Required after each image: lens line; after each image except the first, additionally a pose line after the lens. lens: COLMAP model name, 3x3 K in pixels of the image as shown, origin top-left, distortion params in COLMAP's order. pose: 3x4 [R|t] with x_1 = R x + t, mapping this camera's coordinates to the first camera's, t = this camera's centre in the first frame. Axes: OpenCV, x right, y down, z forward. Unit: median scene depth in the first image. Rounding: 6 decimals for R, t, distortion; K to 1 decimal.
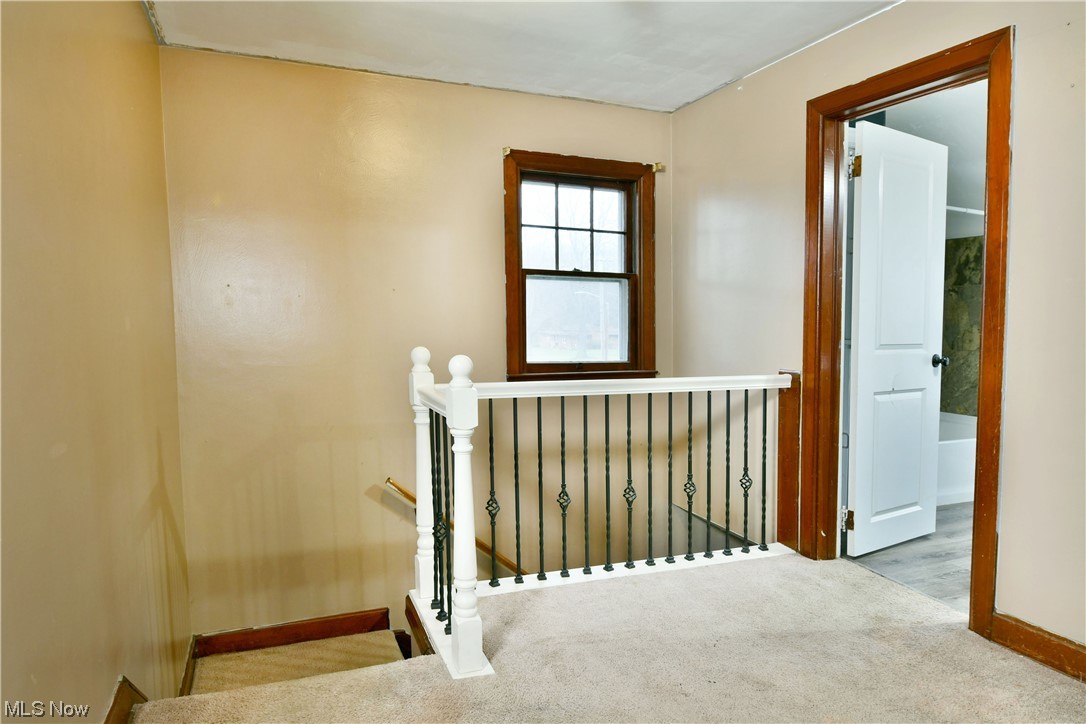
lens RADIAL K [[676.4, 0, 544.8], [0, 676.4, 369.2], [0, 0, 1]] dist [-0.011858, -0.004808]
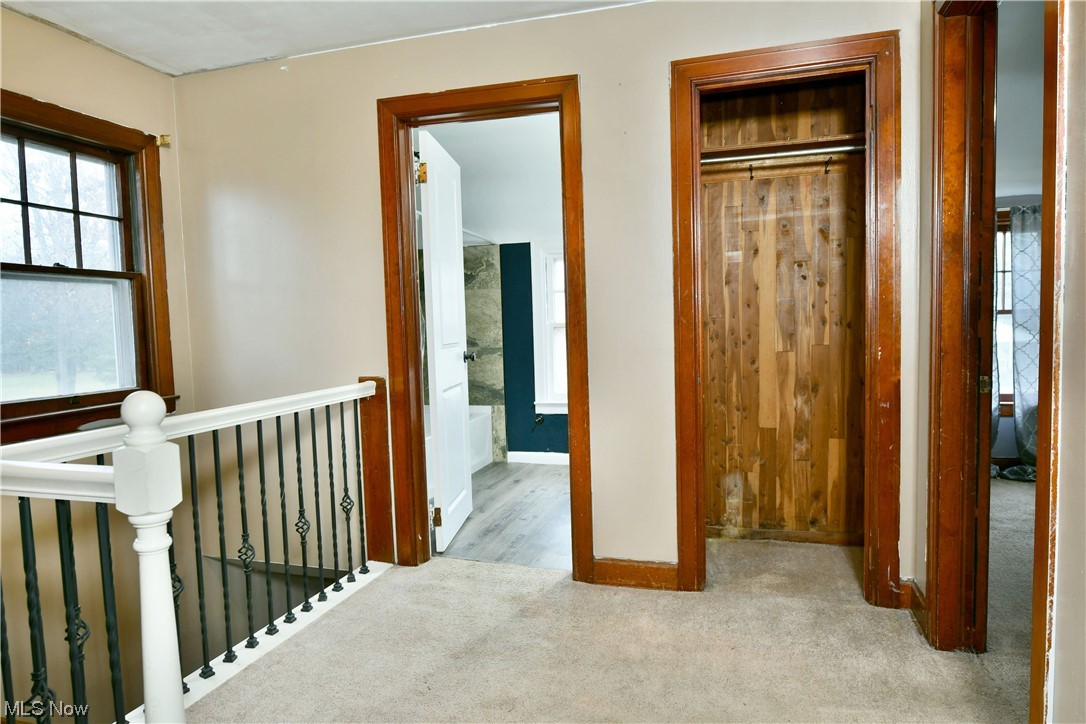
lens RADIAL K [[676.4, 0, 544.5], [0, 676.4, 352.2], [0, 0, 1]] dist [-0.011858, -0.004808]
pose [[0.630209, -0.064477, 0.773744, -0.220235], [0.094158, 0.995538, 0.006268, -0.016240], [-0.770695, 0.068903, 0.633468, 0.206980]]
